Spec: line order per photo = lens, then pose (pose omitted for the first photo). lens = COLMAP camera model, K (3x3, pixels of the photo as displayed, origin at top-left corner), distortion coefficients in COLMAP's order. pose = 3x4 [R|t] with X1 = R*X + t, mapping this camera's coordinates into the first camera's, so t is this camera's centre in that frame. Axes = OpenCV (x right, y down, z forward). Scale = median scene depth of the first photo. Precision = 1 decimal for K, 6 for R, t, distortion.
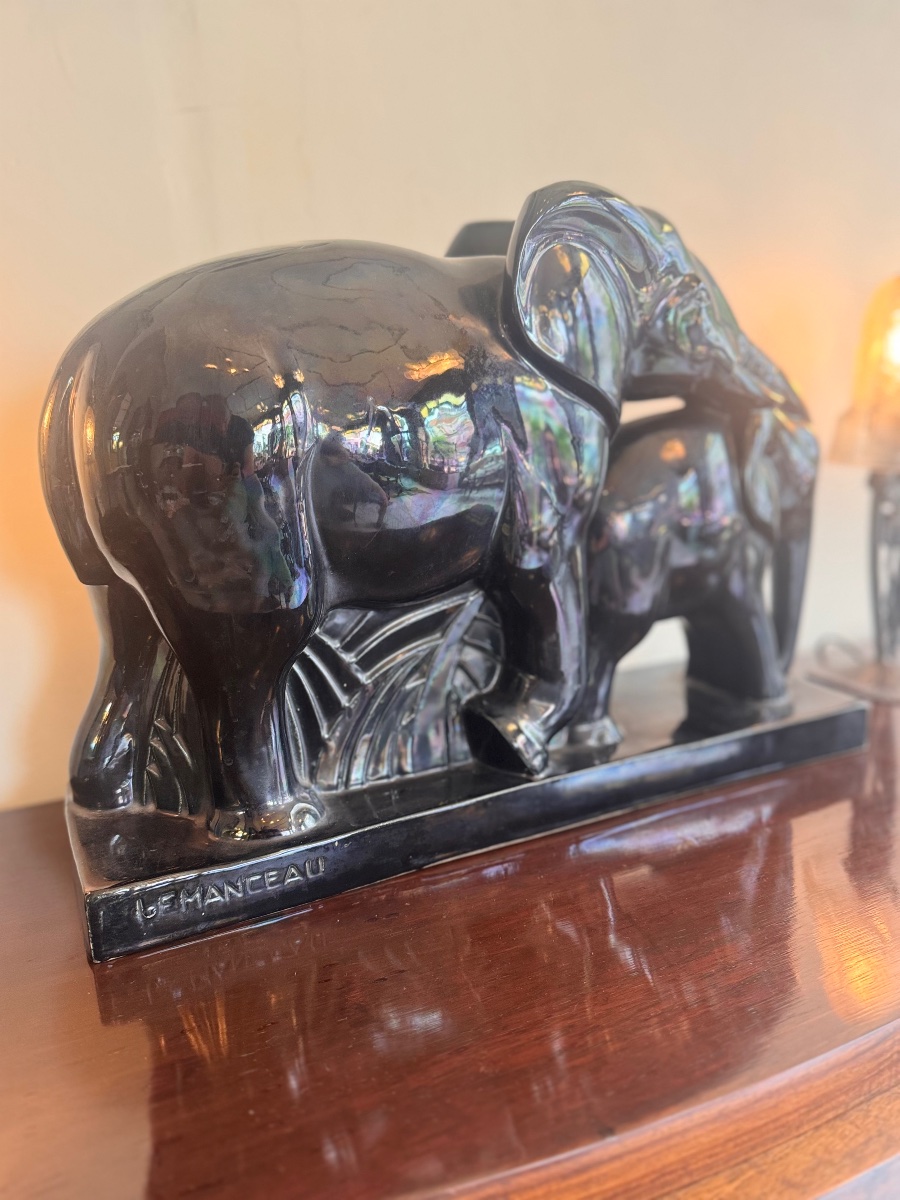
lens RADIAL K [[914.3, 0, 450.0], [0, 914.3, 600.0], [0, 0, 1]] dist [0.002212, -0.009069]
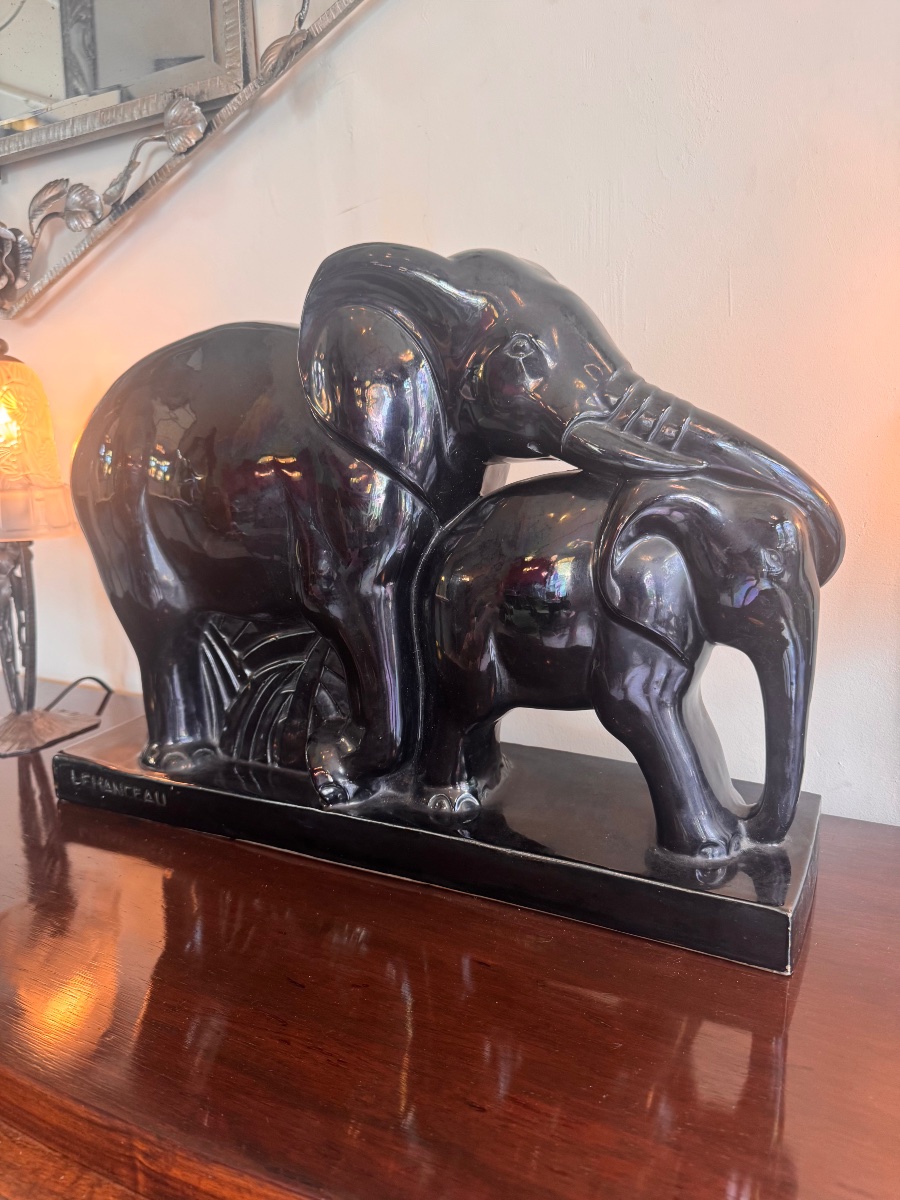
lens RADIAL K [[846.8, 0, 448.2], [0, 846.8, 596.4], [0, 0, 1]] dist [-0.012623, -0.000140]
pose [[0.622256, 0.184493, -0.760763, 0.941836], [-0.167854, 0.980673, 0.100530, -0.180994], [0.764606, 0.065142, 0.641197, 0.482390]]
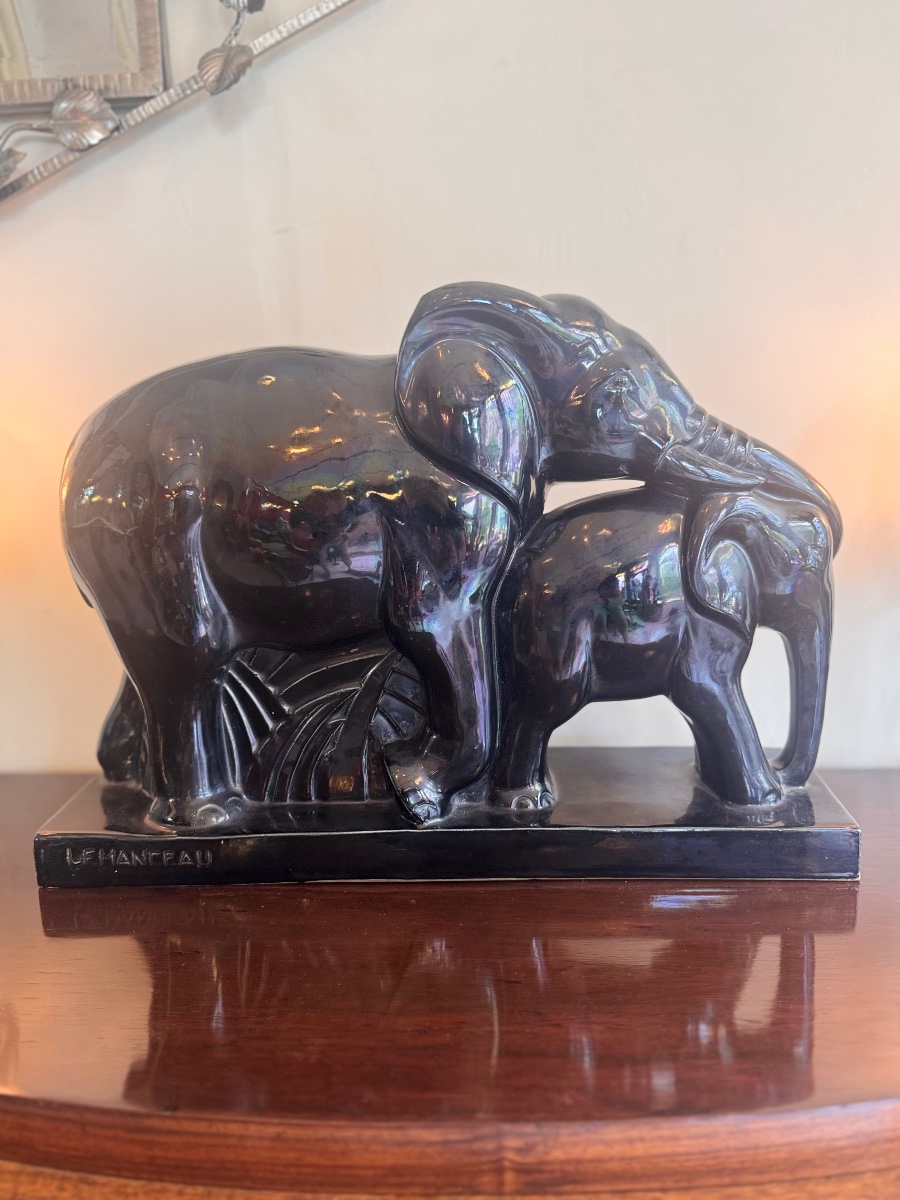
lens RADIAL K [[903.8, 0, 446.7], [0, 903.8, 590.4], [0, 0, 1]] dist [-0.002283, -0.000943]
pose [[0.885567, 0.098644, -0.453917, 0.612425], [-0.110674, 0.993857, 0.000063, -0.091137], [0.451135, 0.050181, 0.891044, 0.053842]]
